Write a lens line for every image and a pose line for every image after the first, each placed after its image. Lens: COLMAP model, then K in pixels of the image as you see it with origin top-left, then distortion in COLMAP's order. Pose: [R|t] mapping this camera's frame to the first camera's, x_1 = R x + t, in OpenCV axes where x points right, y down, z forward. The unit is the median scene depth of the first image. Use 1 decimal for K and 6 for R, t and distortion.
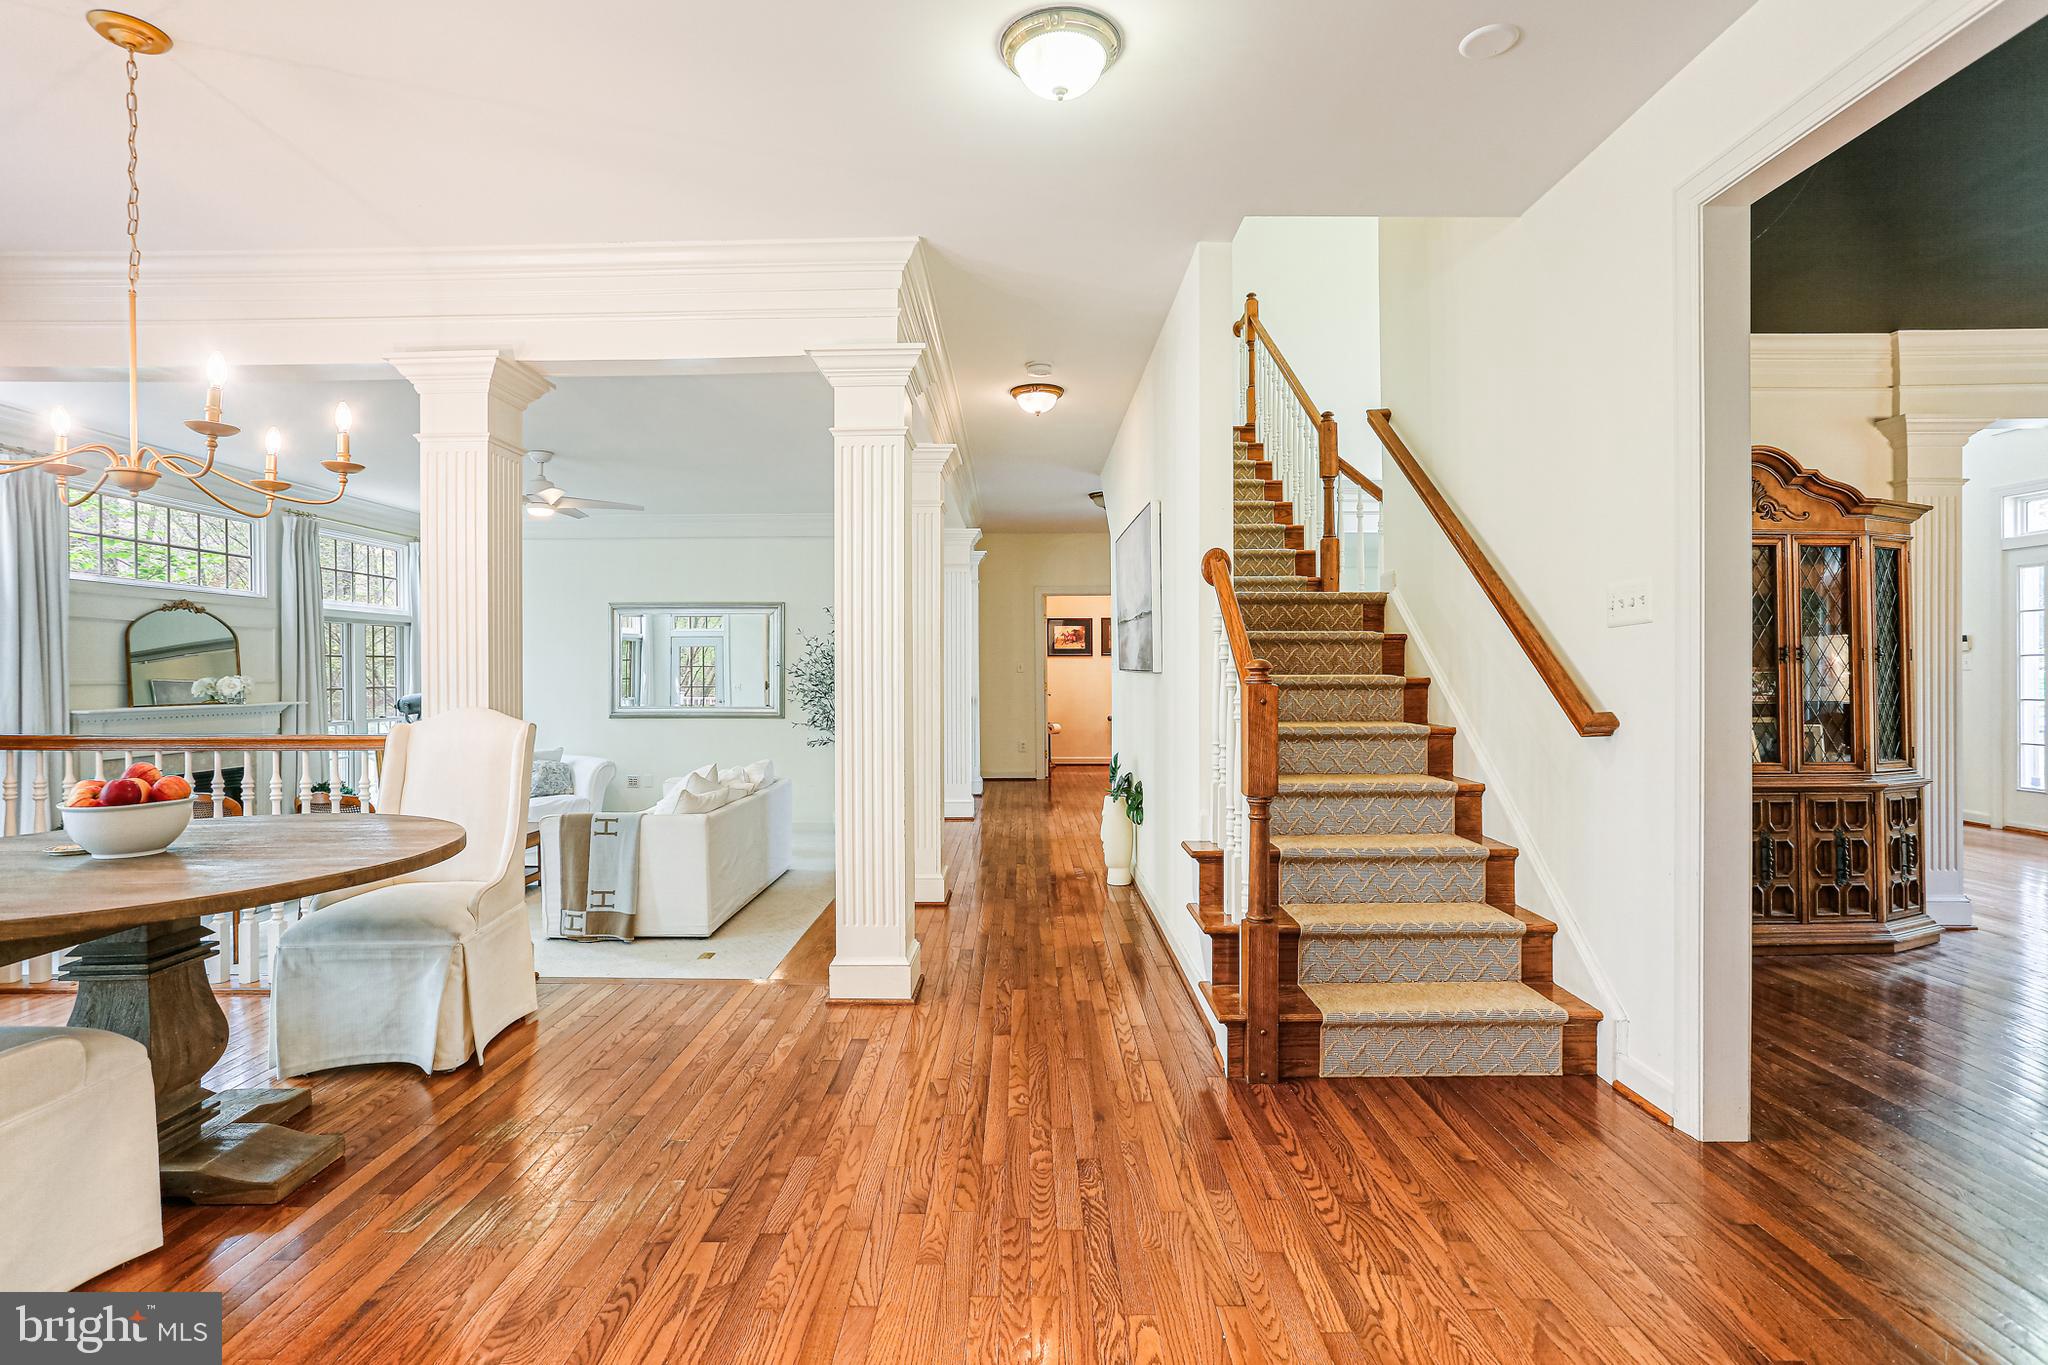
lens RADIAL K [[991.3, 0, 1019.4], [0, 991.3, 669.6], [0, 0, 1]] dist [-0.024835, 0.009335]
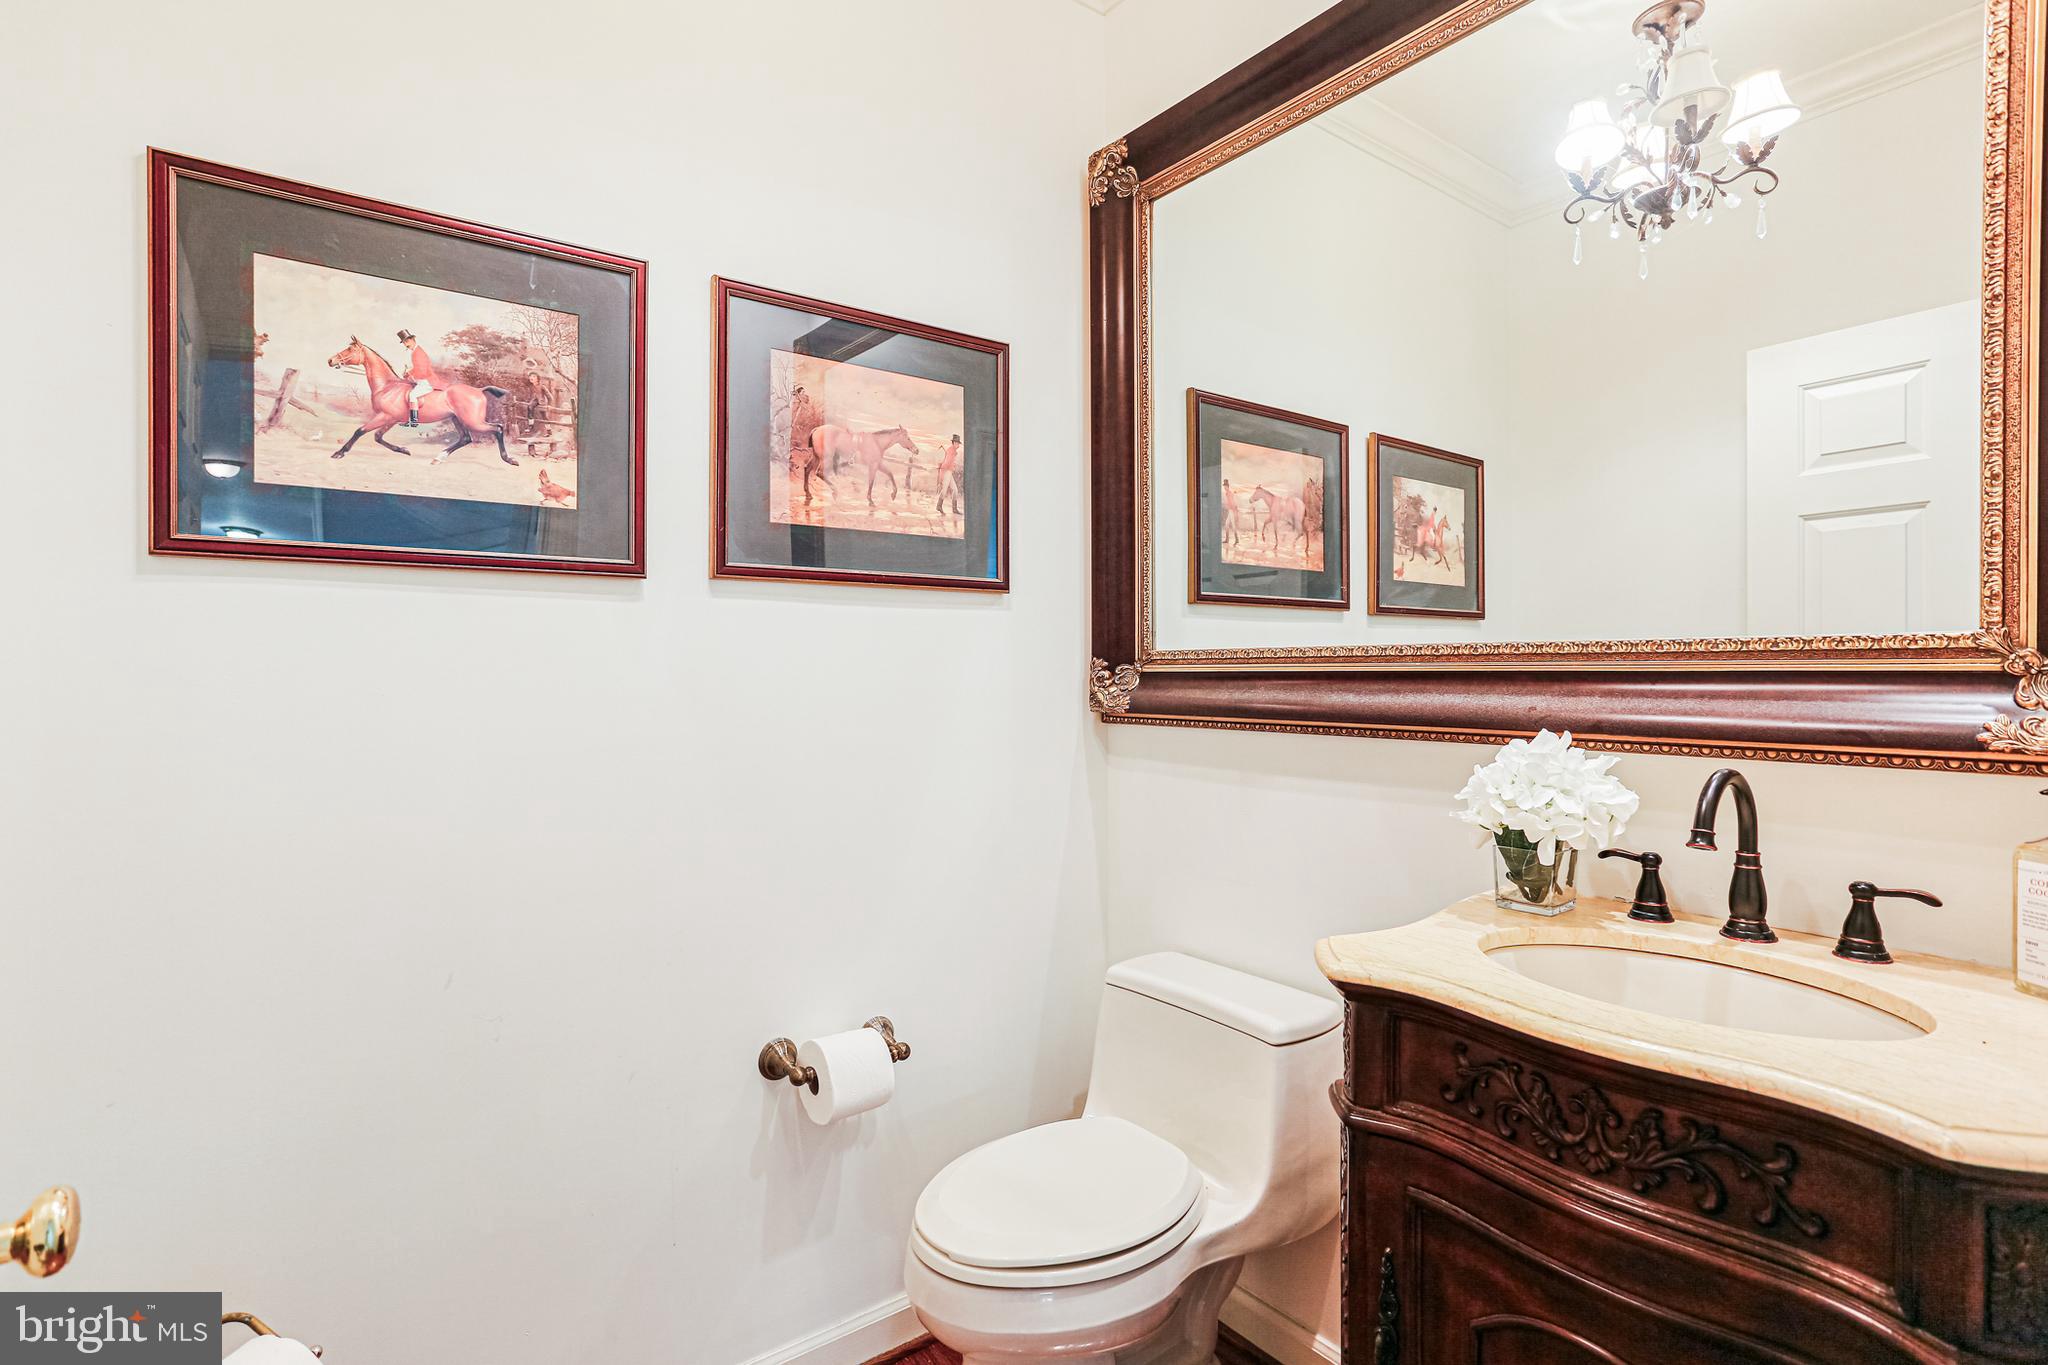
lens RADIAL K [[991.3, 0, 1021.7], [0, 991.3, 677.2], [0, 0, 1]] dist [-0.024835, 0.009335]
pose [[0.787190, -0.002278, 0.616706, 0.029173], [0.000989, 0.999997, 0.002430, -0.001809], [-0.616709, -0.001303, 0.787190, 0.717447]]
